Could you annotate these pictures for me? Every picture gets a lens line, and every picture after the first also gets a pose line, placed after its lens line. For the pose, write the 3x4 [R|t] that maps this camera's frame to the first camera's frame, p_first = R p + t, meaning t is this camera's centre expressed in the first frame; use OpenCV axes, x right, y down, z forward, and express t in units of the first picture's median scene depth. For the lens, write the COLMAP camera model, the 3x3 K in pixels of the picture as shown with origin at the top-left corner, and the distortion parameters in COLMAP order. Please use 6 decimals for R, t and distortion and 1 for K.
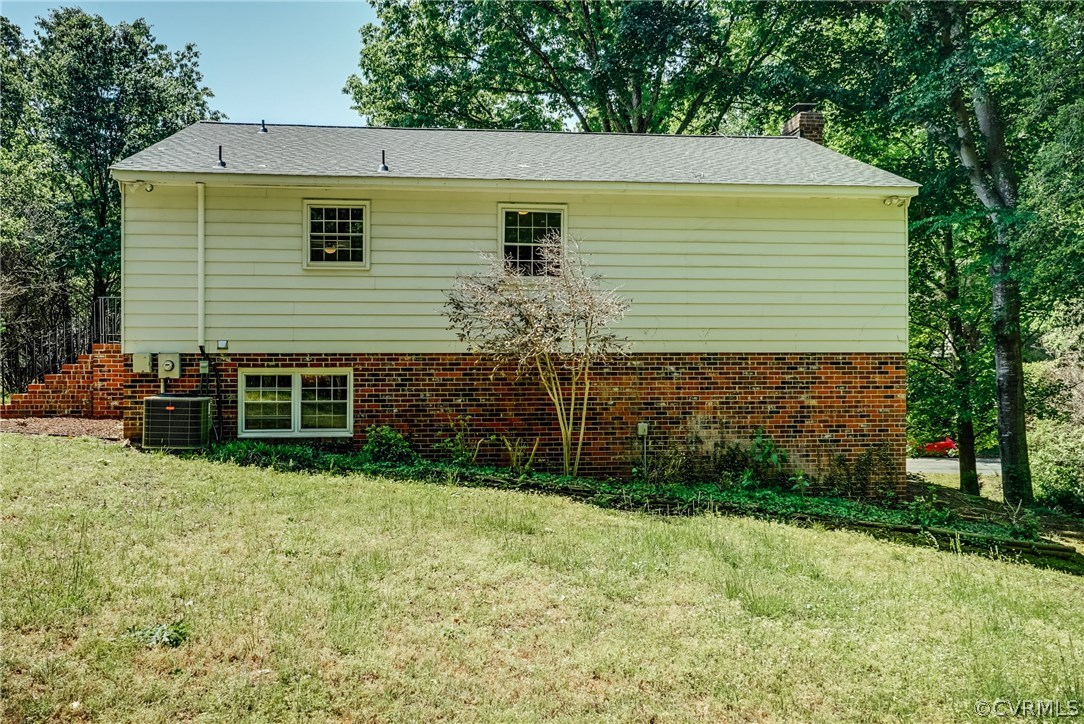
lens RADIAL K [[920.9, 0, 571.1], [0, 920.9, 369.3], [0, 0, 1]] dist [0.017294, -0.028823]
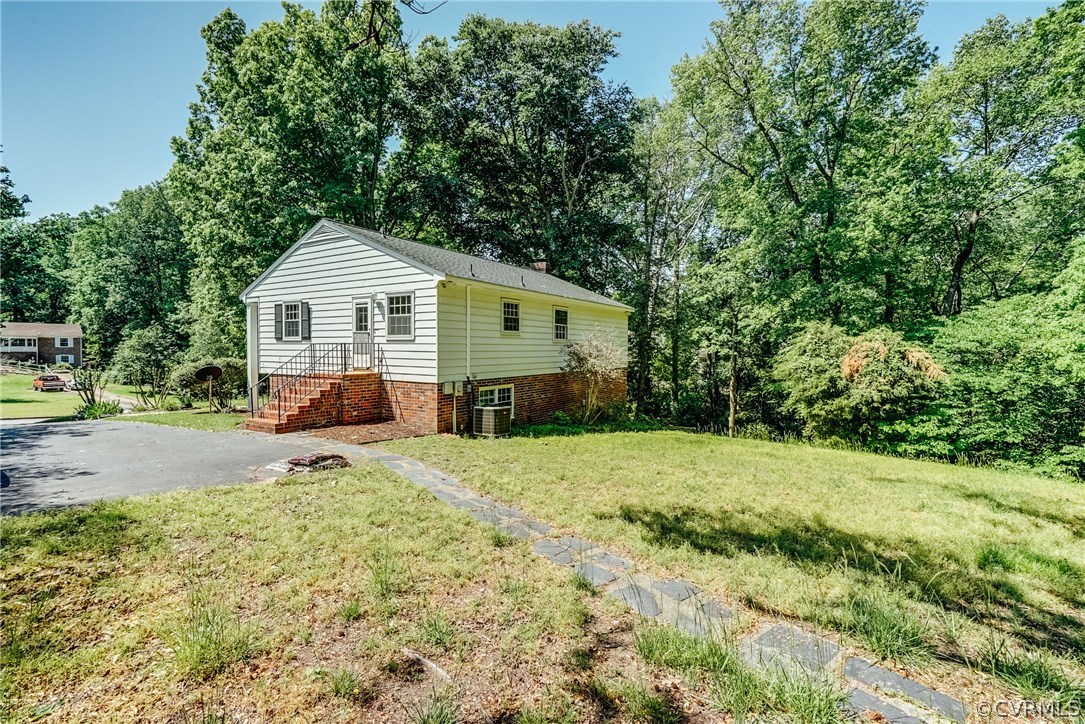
lens RADIAL K [[498.7, 0, 546.2], [0, 498.7, 367.5], [0, 0, 1]] dist [-0.000128, 0.001464]
pose [[0.587451, -0.026579, 0.808823, -1.073085], [-0.010973, 0.999107, 0.040801, -0.082162], [-0.809186, -0.032843, 0.586634, 0.308821]]
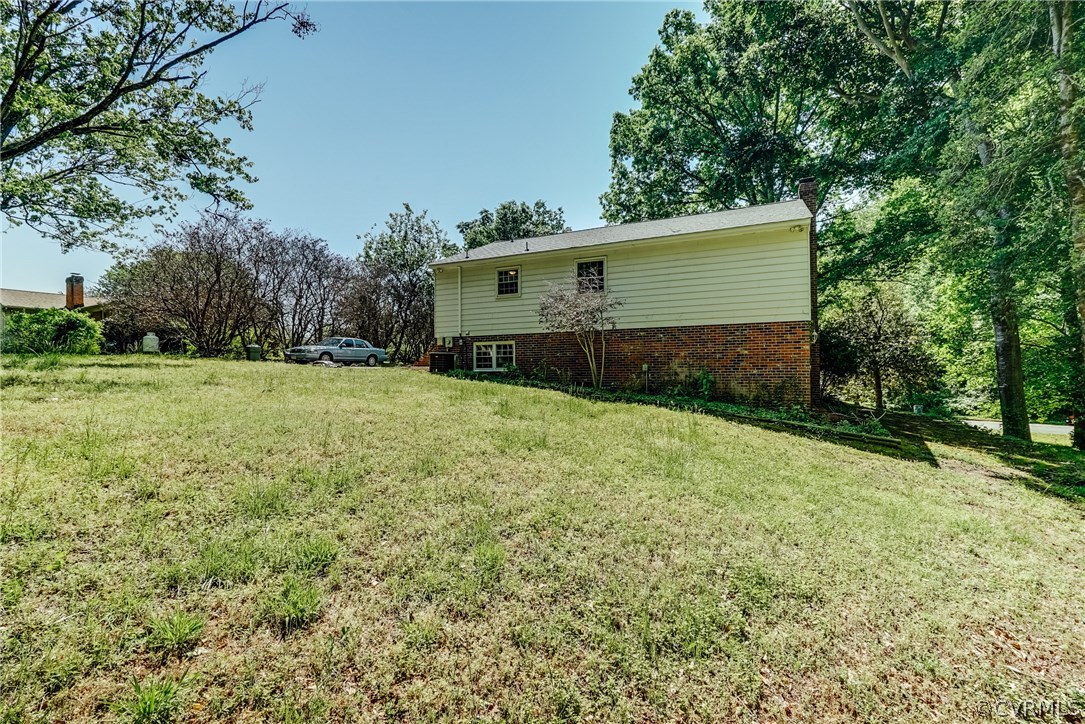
lens RADIAL K [[498.7, 0, 525.7], [0, 498.7, 362.0], [0, 0, 1]] dist [-0.000128, 0.001464]
pose [[0.846440, -0.013825, -0.532305, 0.430579], [0.006729, 0.999861, -0.015268, 0.068837], [0.532442, 0.009341, 0.846415, -0.012356]]
